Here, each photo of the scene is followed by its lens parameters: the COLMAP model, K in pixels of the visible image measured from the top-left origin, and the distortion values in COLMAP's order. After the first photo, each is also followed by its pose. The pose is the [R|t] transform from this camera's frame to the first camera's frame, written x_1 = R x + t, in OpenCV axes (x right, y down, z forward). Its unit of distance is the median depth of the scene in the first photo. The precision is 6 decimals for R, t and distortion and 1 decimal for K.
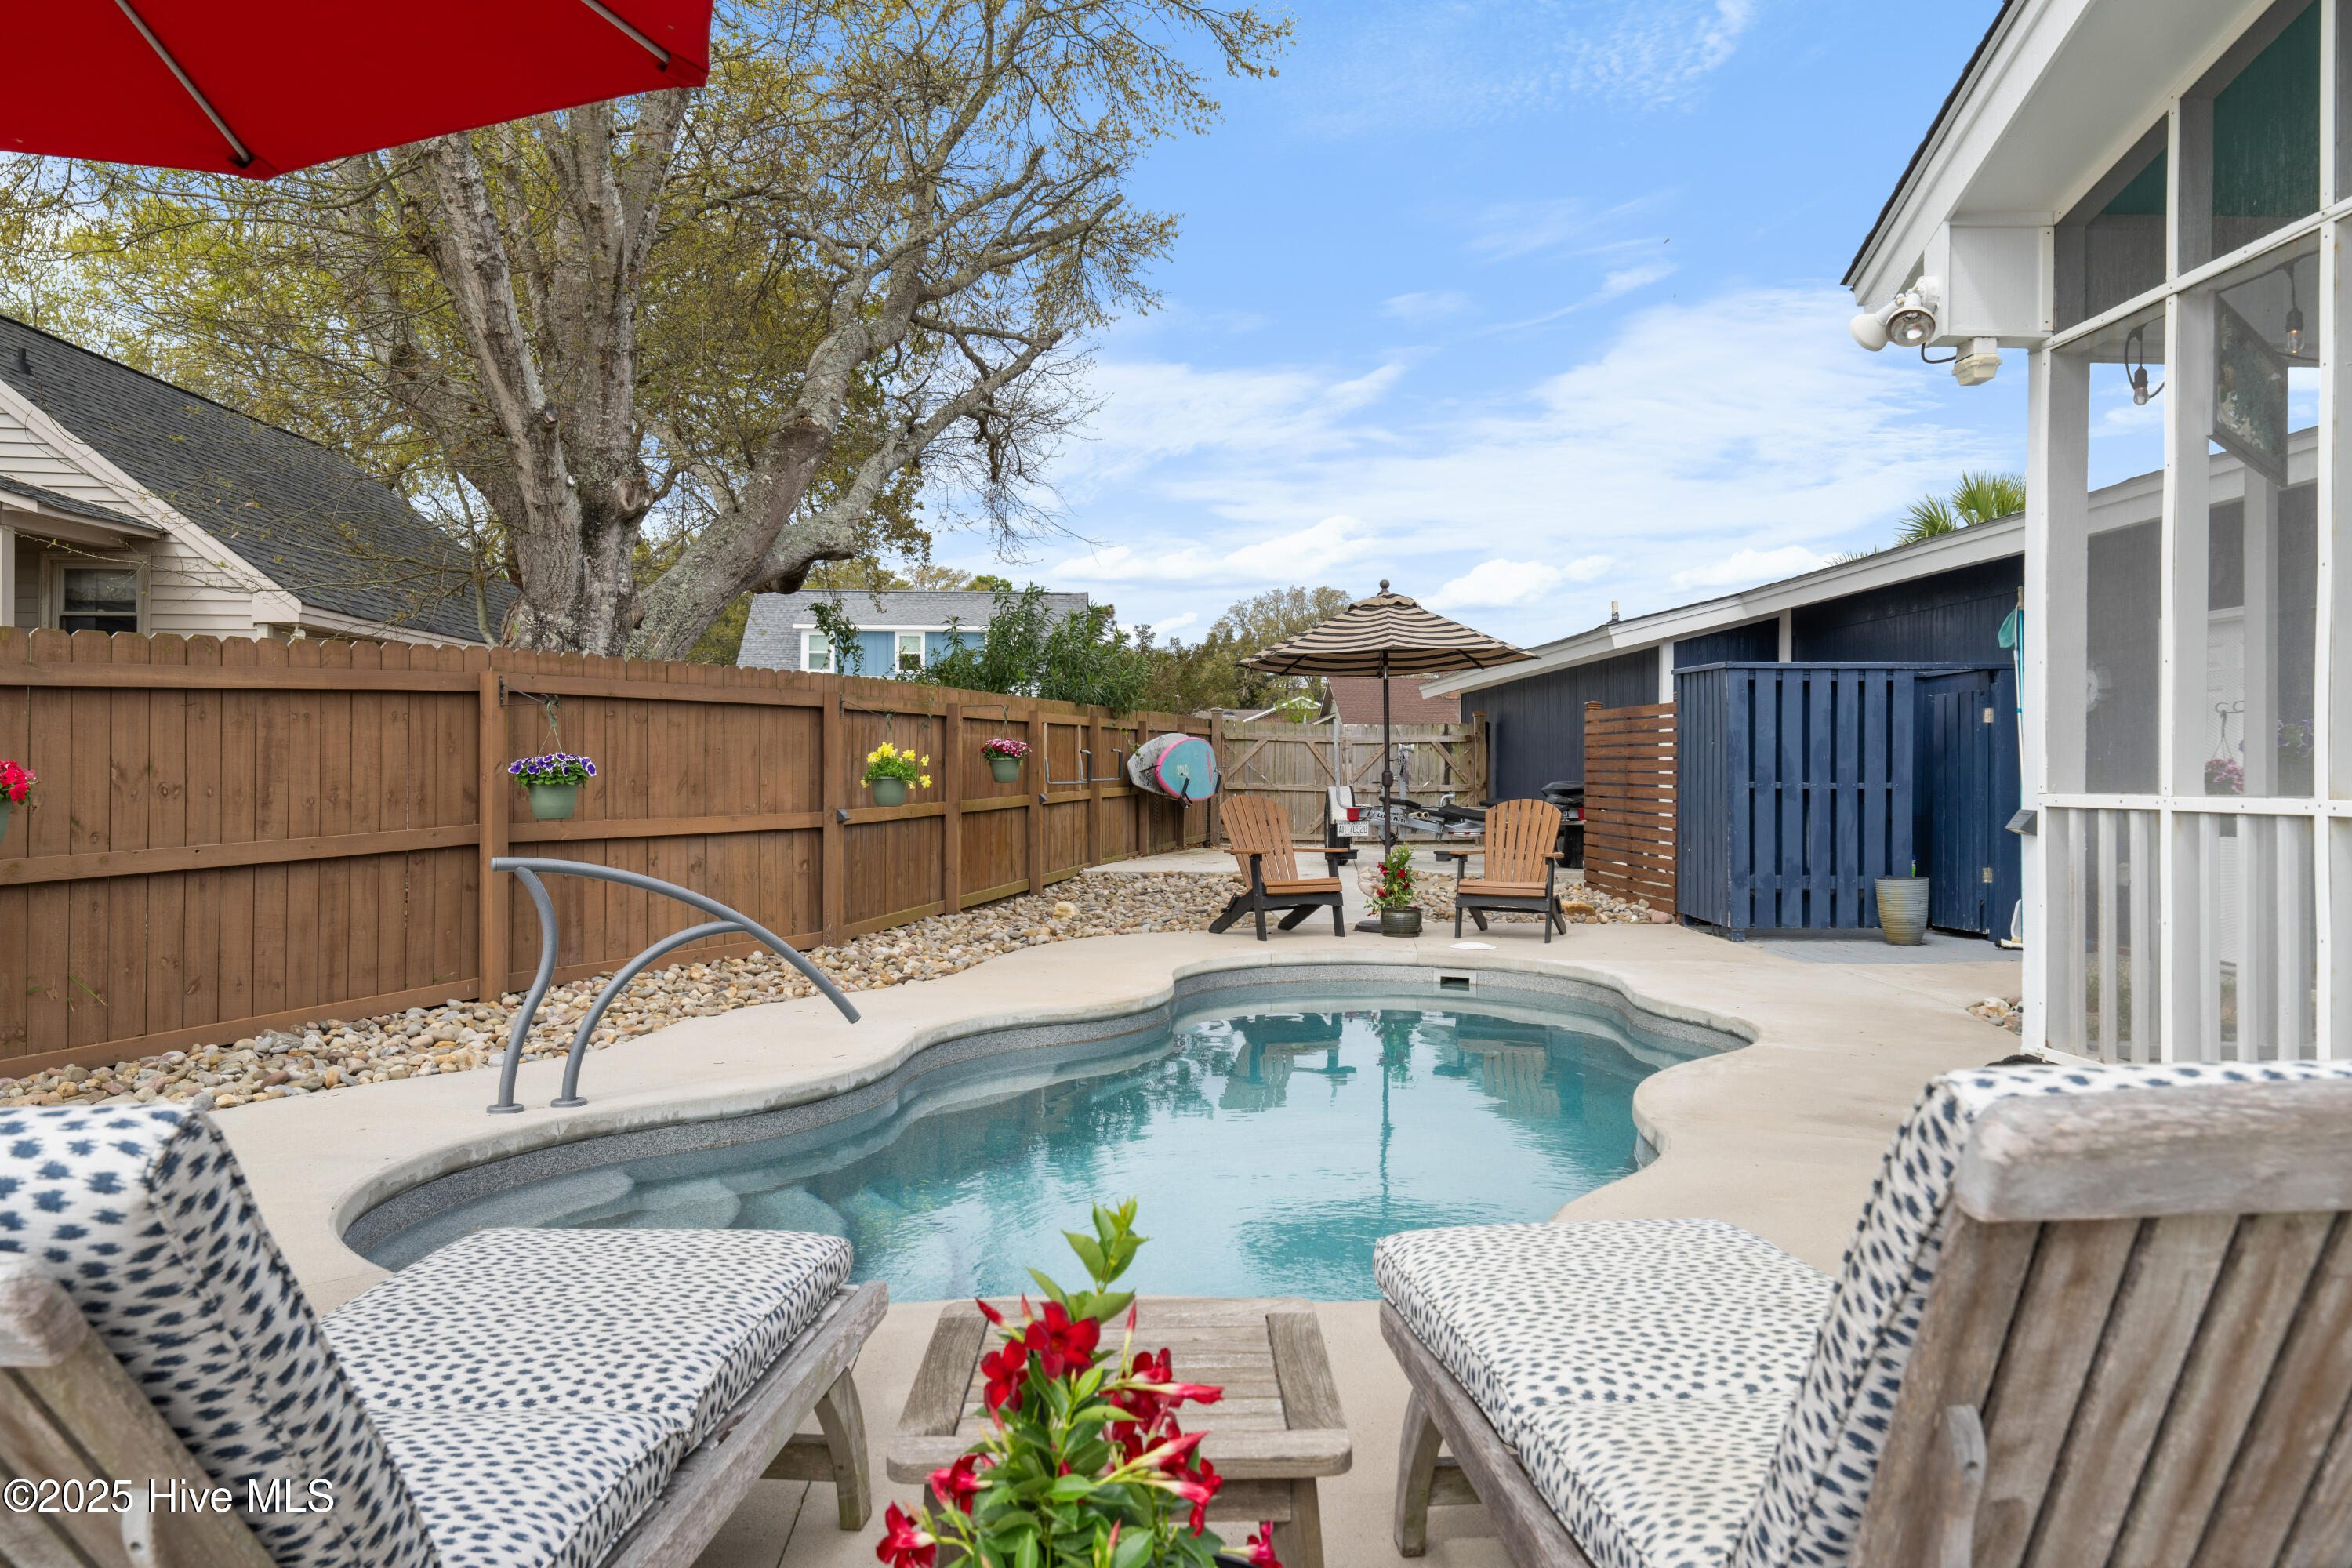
lens RADIAL K [[1562.0, 0, 1175.1], [0, 1562.0, 778.1], [0, 0, 1]] dist [0.001812, -0.005023]
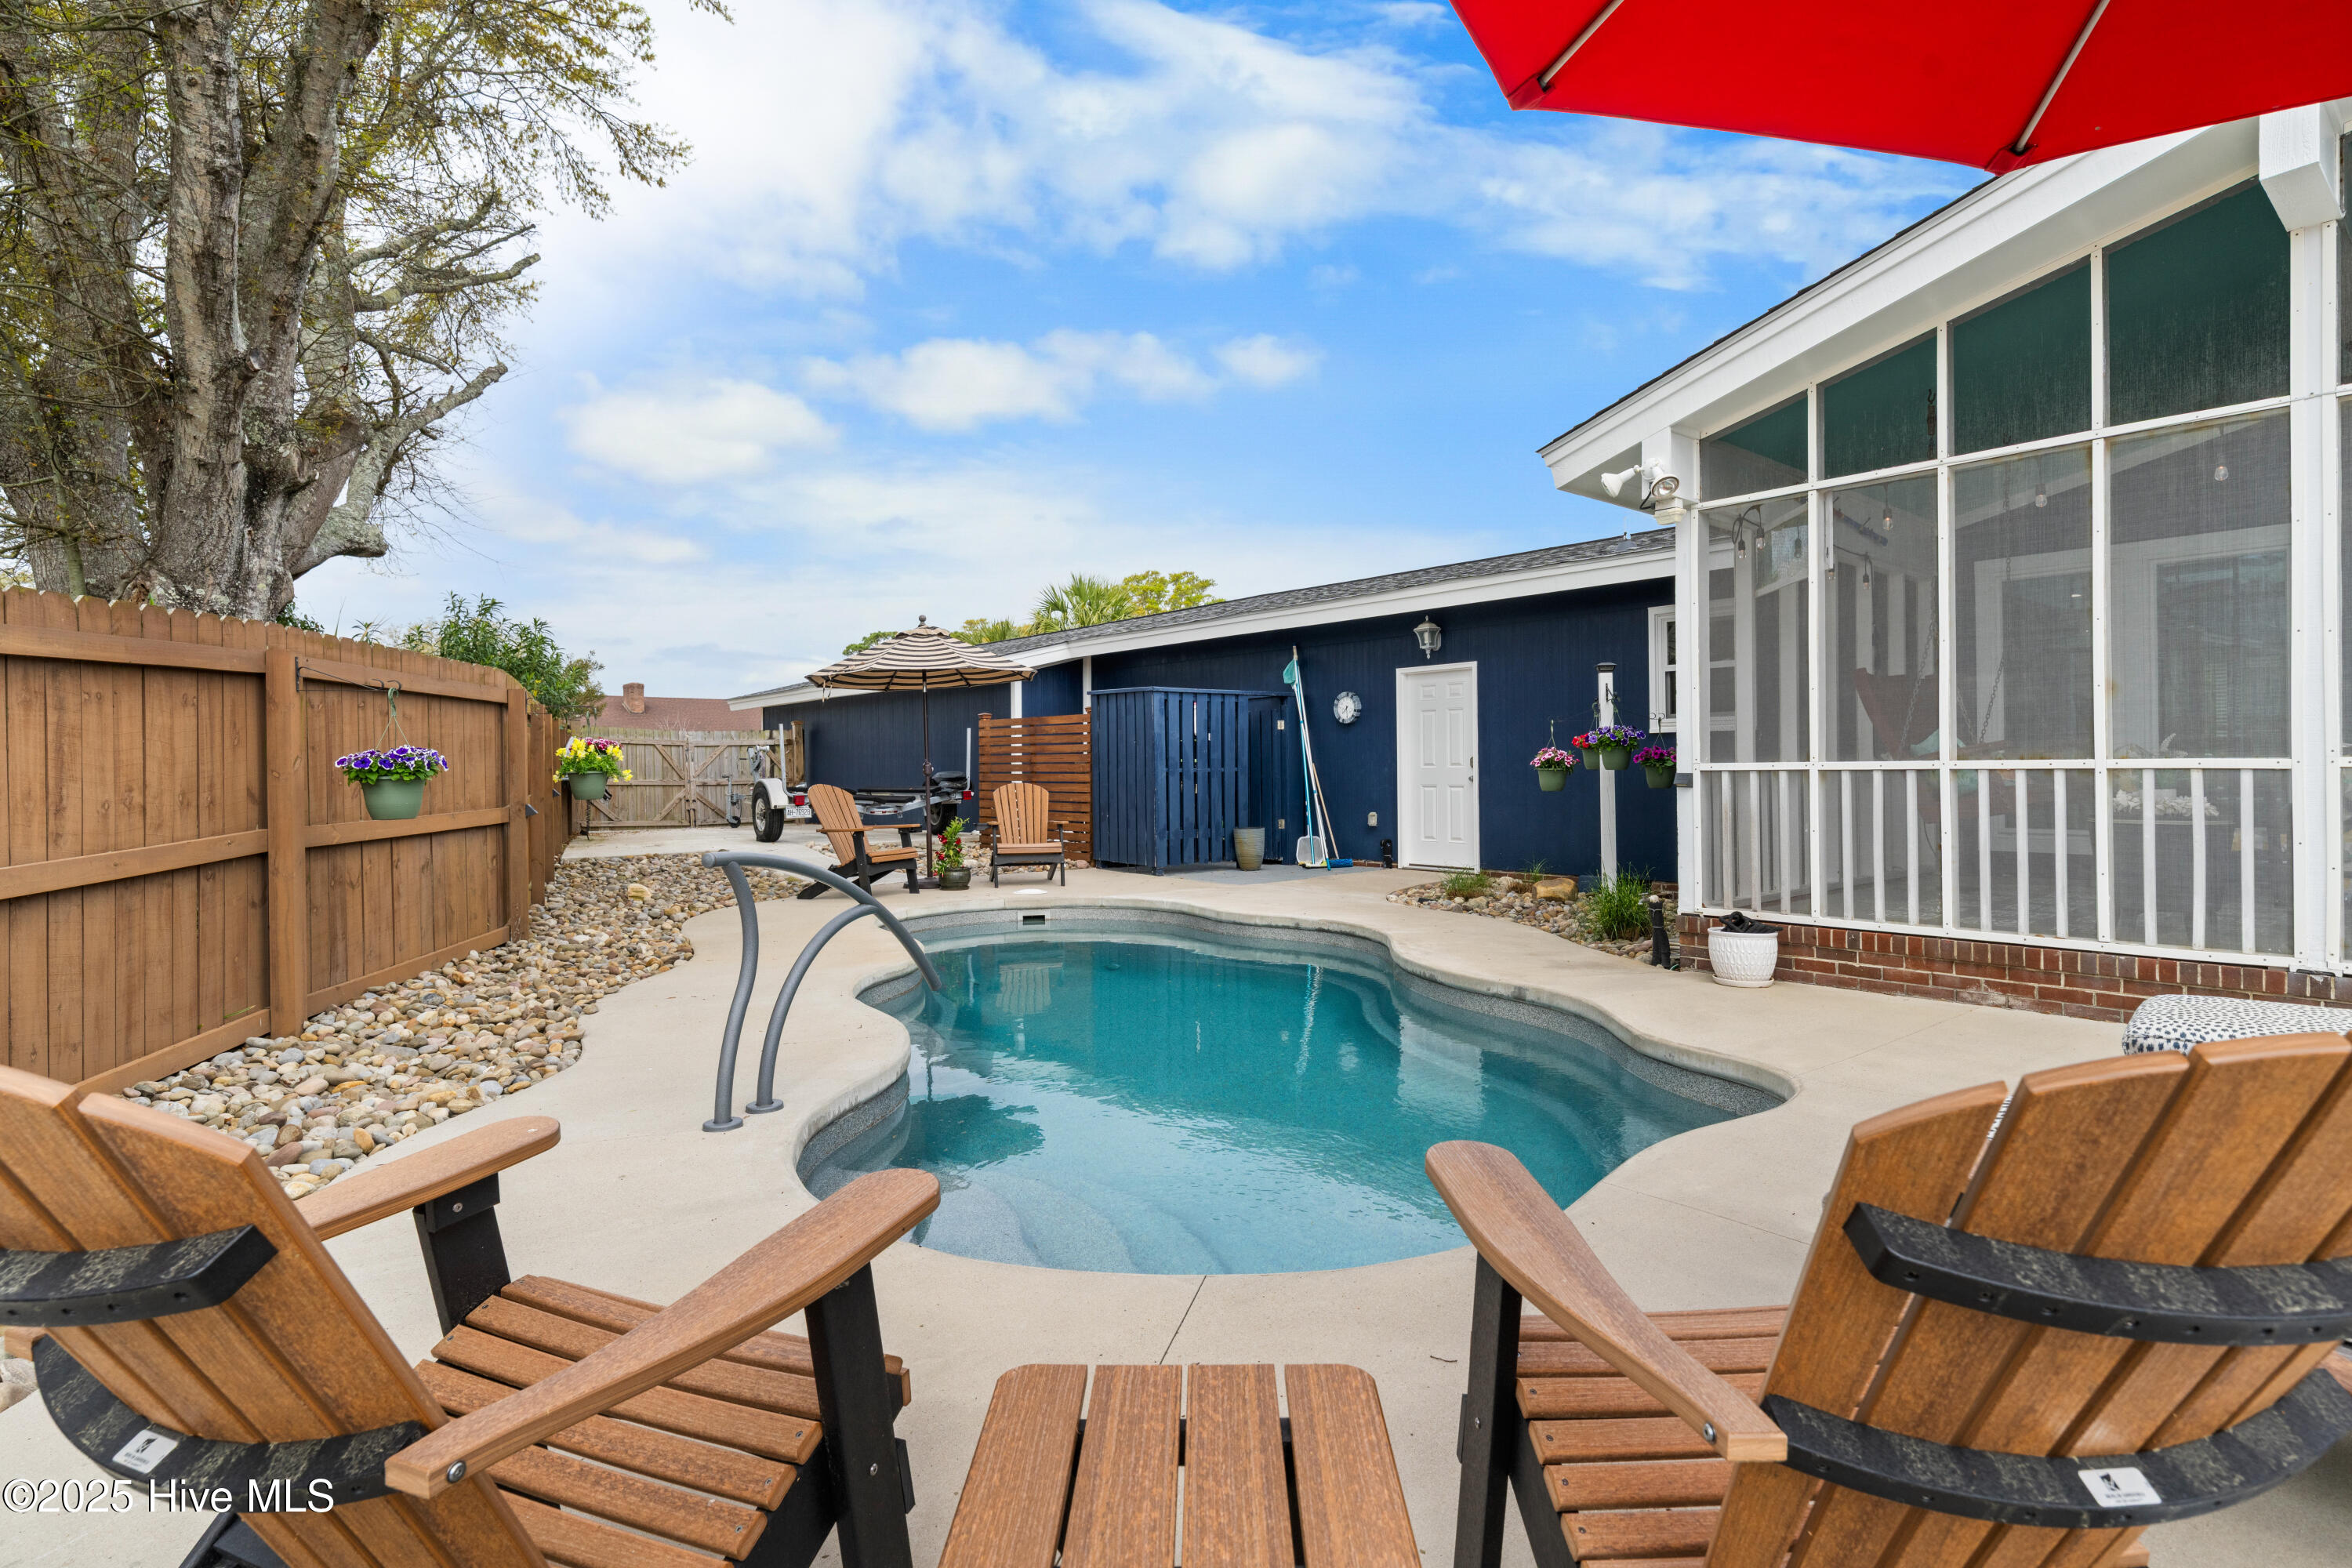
lens RADIAL K [[1128.8, 0, 1179.4], [0, 1128.8, 779.4], [0, 0, 1]] dist [-0.005155, -0.000371]
pose [[0.799824, -0.018498, 0.599950, -0.338227], [0.015021, 0.999829, 0.010802, 0.002417], [-0.600047, 0.000372, 0.799965, 0.169750]]
